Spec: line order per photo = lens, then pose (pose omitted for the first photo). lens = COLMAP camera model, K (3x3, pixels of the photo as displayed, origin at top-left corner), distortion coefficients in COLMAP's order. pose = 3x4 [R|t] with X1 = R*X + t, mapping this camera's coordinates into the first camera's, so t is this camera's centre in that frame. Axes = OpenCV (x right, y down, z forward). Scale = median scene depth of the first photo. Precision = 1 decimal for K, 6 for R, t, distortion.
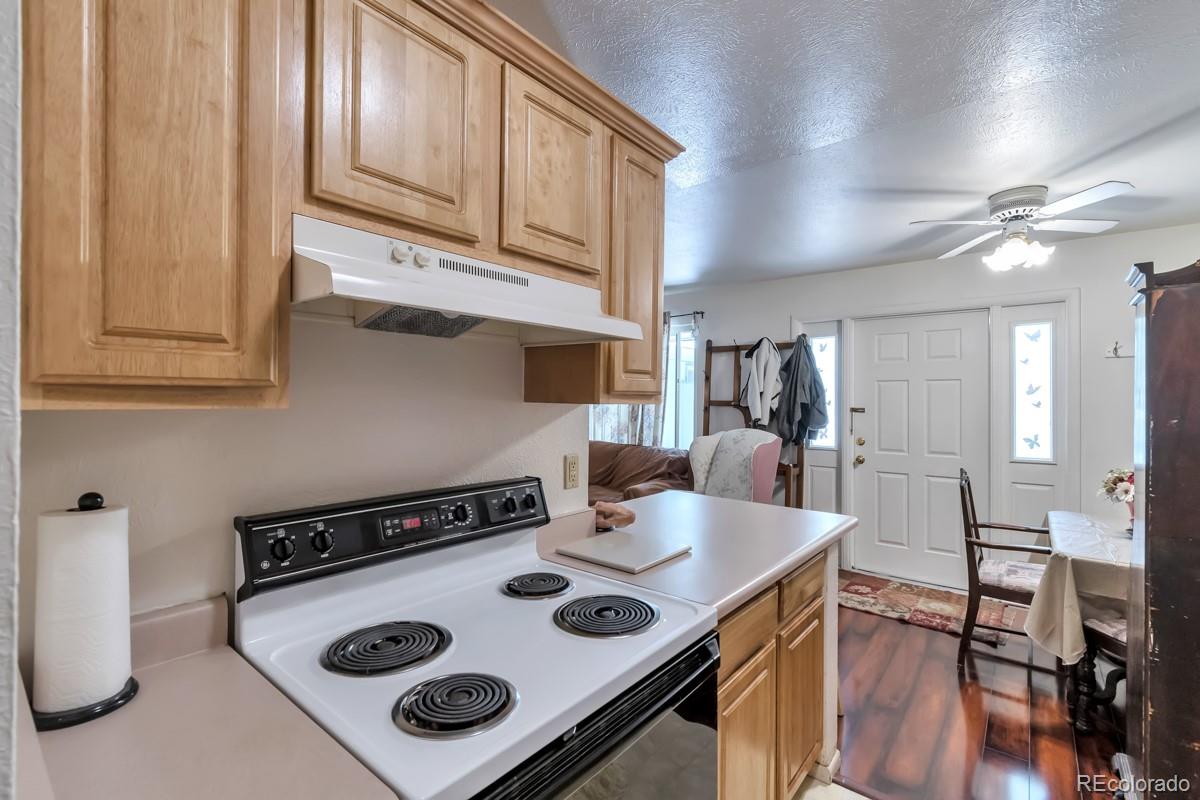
lens RADIAL K [[525.6, 0, 600.6], [0, 525.6, 398.3], [0, 0, 1]] dist [0.000780, 0.000019]
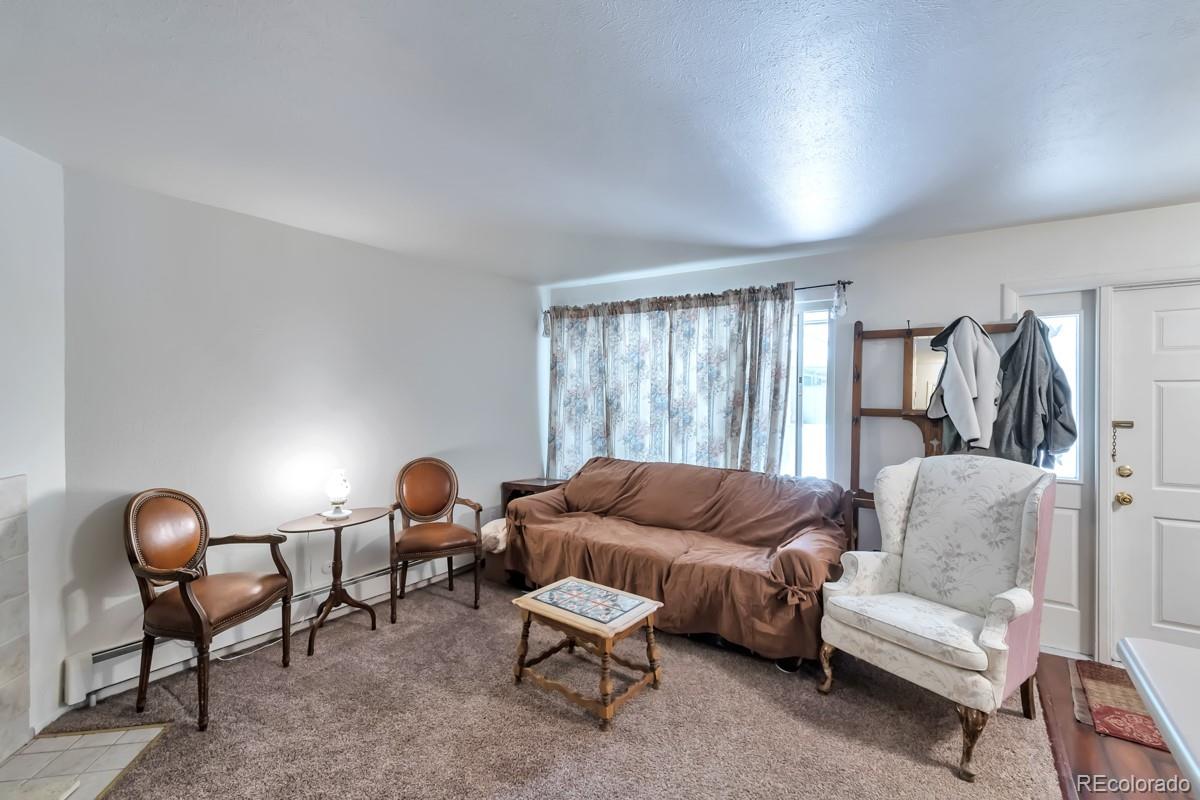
lens RADIAL K [[525.6, 0, 599.2], [0, 525.6, 398.4], [0, 0, 1]] dist [0.000780, 0.000019]
pose [[0.998232, -0.003621, 0.059323, -0.195365], [0.003294, 0.999979, 0.005598, -0.015206], [-0.059342, -0.005393, 0.998223, 0.351594]]
